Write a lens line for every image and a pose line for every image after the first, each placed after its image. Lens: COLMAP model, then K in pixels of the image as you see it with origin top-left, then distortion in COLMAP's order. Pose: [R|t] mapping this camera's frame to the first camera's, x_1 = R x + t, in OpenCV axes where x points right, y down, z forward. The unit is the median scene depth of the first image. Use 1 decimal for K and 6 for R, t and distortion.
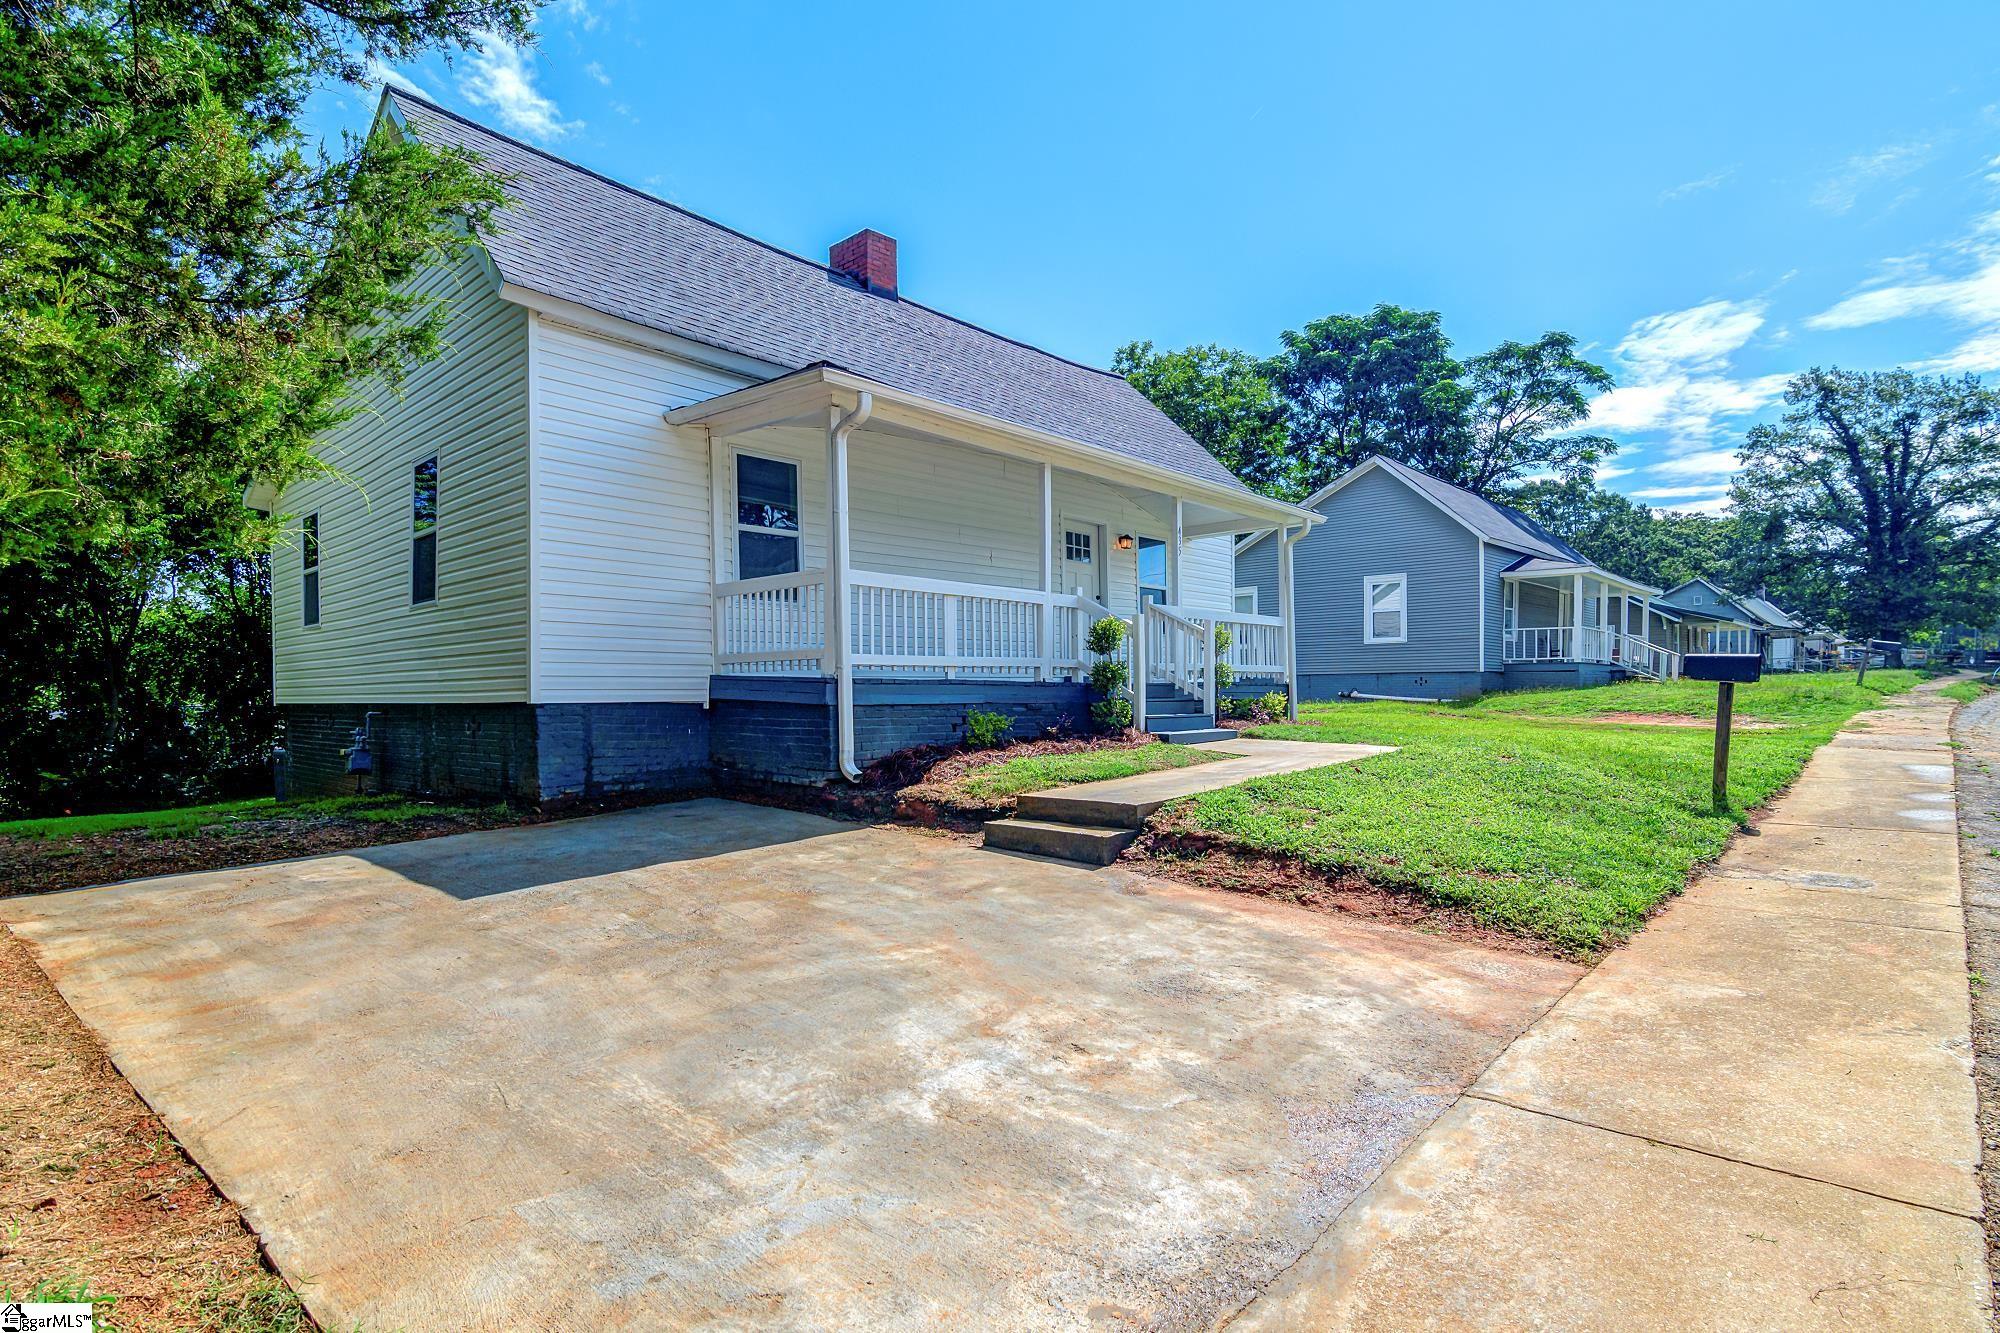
lens RADIAL K [[982.8, 0, 999.4], [0, 982.8, 666.4], [0, 0, 1]] dist [-0.006133, -0.001636]
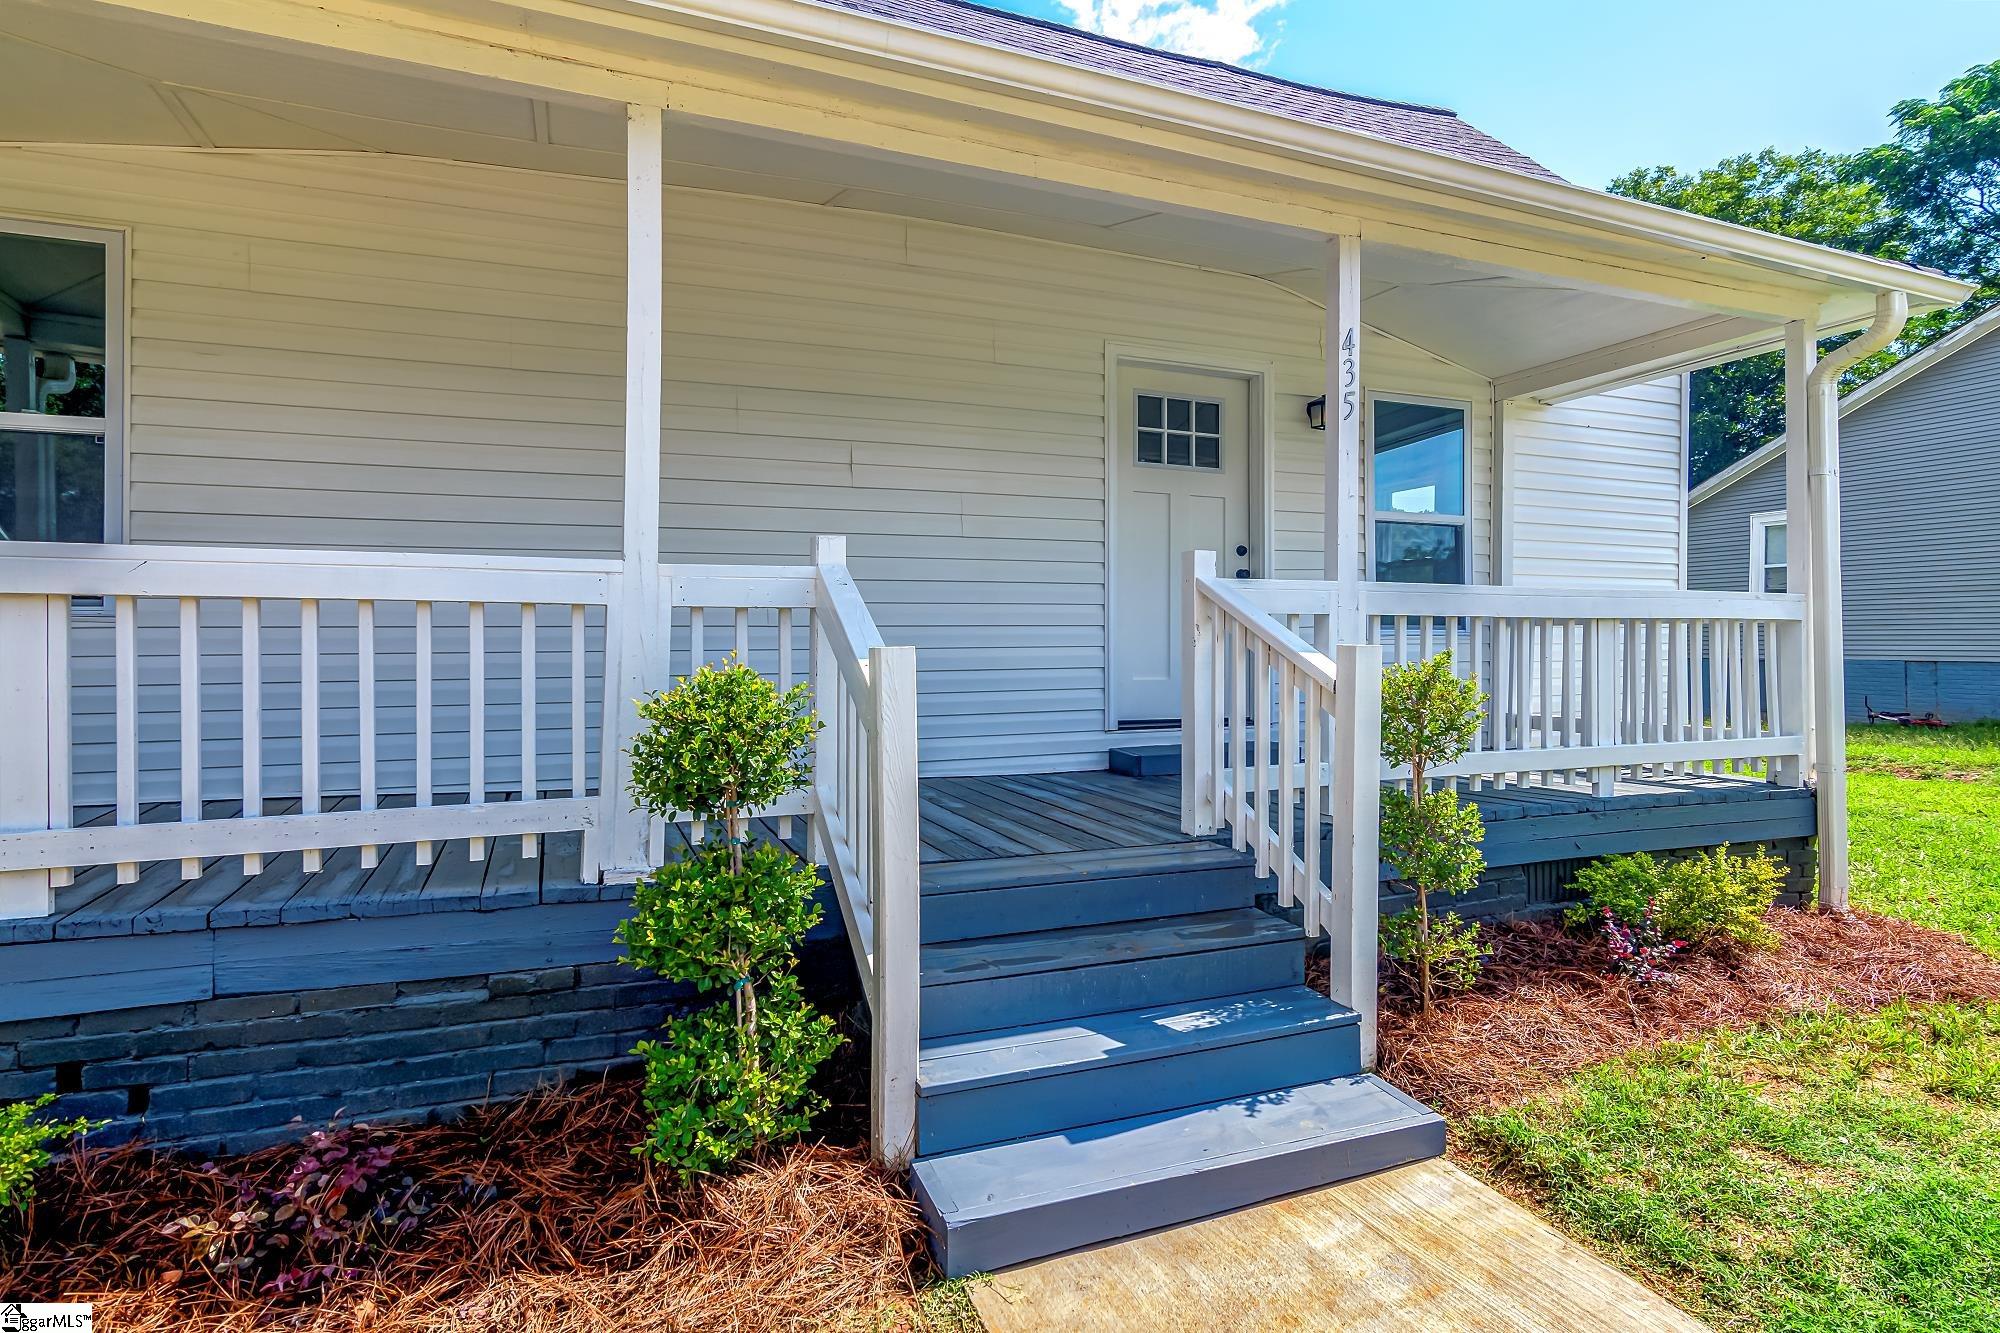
lens RADIAL K [[982.8, 0, 1033.2], [0, 982.8, 622.7], [0, 0, 1]] dist [-0.006133, -0.001636]
pose [[0.899593, 0.005973, -0.436688, 0.066337], [-0.000269, 0.999914, 0.013121, -0.014935], [0.436729, -0.011686, 0.899517, 0.192911]]
